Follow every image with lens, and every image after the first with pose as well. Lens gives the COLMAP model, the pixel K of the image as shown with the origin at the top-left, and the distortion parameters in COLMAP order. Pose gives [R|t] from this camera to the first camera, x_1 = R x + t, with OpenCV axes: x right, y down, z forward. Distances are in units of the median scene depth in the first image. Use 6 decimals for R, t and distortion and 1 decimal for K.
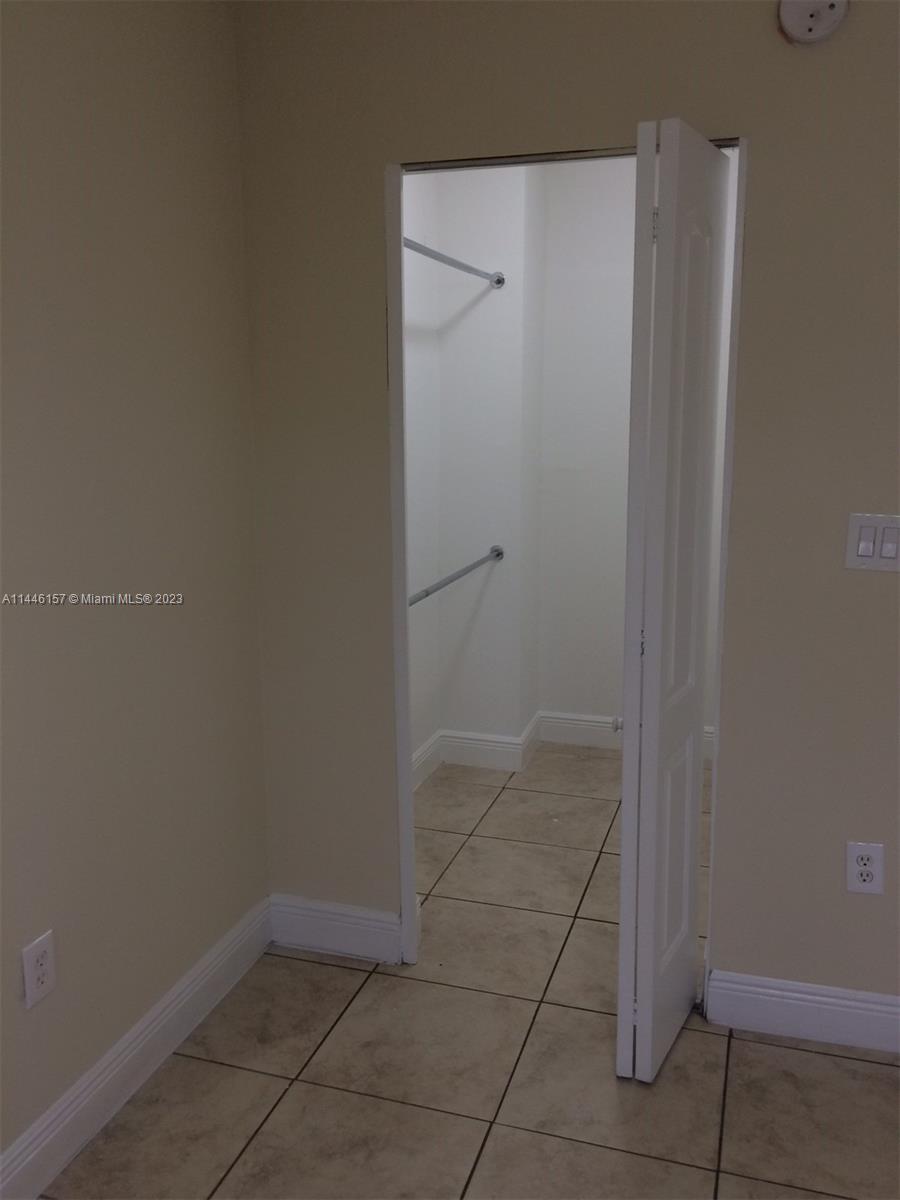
lens RADIAL K [[1012.3, 0, 450.0], [0, 1012.3, 600.0], [0, 0, 1]] dist [0.090870, -0.127221]
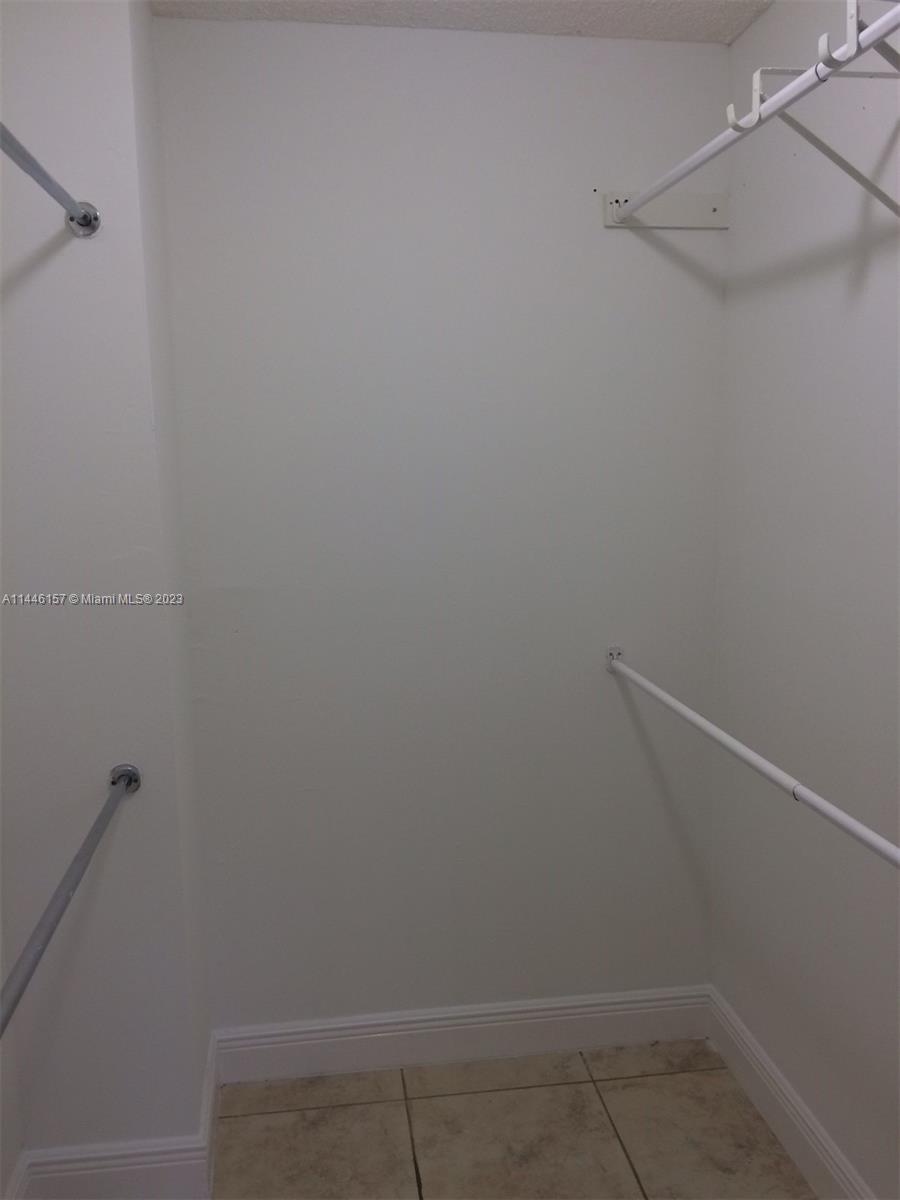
lens RADIAL K [[1012.3, 0, 450.0], [0, 1012.3, 600.0], [0, 0, 1]] dist [0.090870, -0.127221]
pose [[0.898245, -0.078923, 0.432352, -0.019154], [0.095559, 0.995281, -0.016850, -0.109518], [-0.428982, 0.056451, 0.901548, 0.488045]]
